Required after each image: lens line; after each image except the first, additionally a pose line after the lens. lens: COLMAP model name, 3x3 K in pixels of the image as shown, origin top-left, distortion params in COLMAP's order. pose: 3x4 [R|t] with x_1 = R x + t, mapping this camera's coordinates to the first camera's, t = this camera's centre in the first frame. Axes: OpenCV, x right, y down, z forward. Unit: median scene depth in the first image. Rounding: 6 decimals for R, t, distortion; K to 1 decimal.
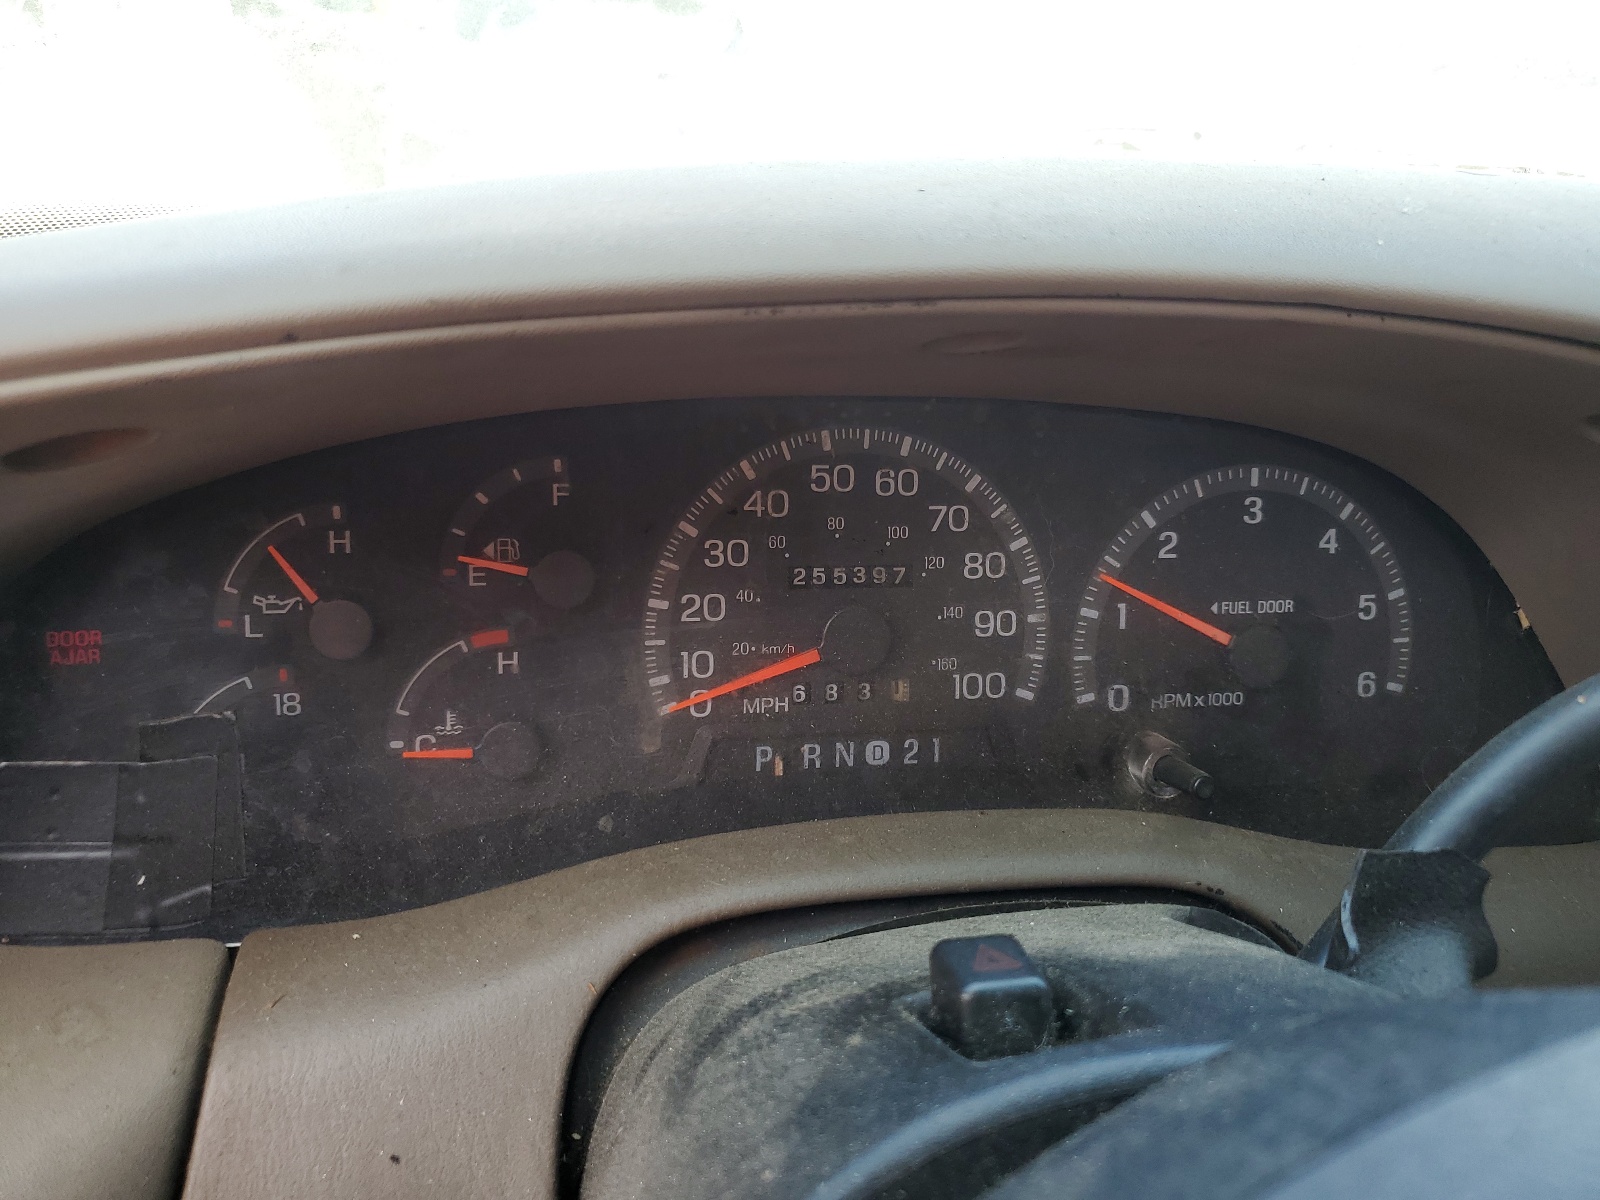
lens RADIAL K [[1233.5, 0, 802.5], [0, 1233.5, 596.5], [0, 0, 1]] dist [0.017573, 0.004389]
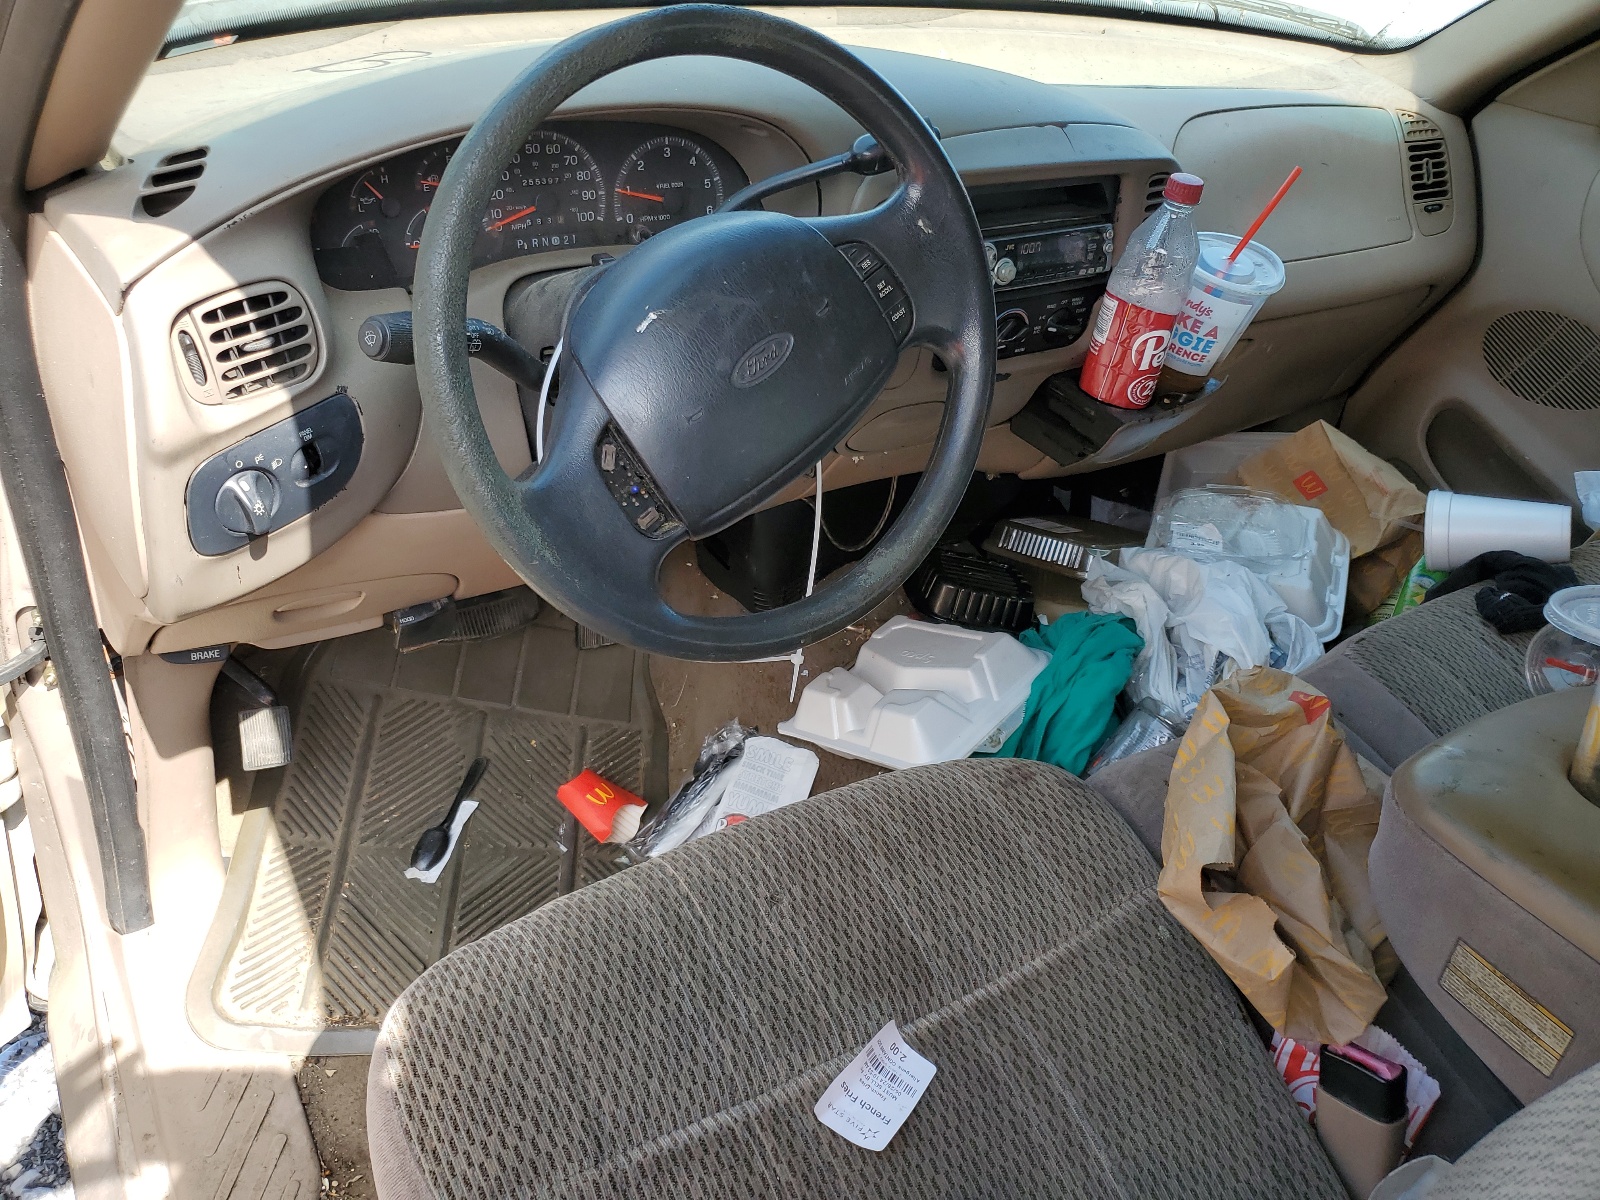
lens RADIAL K [[1233.5, 0, 795.3], [0, 1233.5, 593.8], [0, 0, 1]] dist [0.017573, 0.004389]
pose [[0.938301, -0.154366, 0.309455, -0.483816], [0.048321, 0.944589, 0.324678, -0.015816], [-0.342427, -0.289693, 0.893768, -2.299328]]
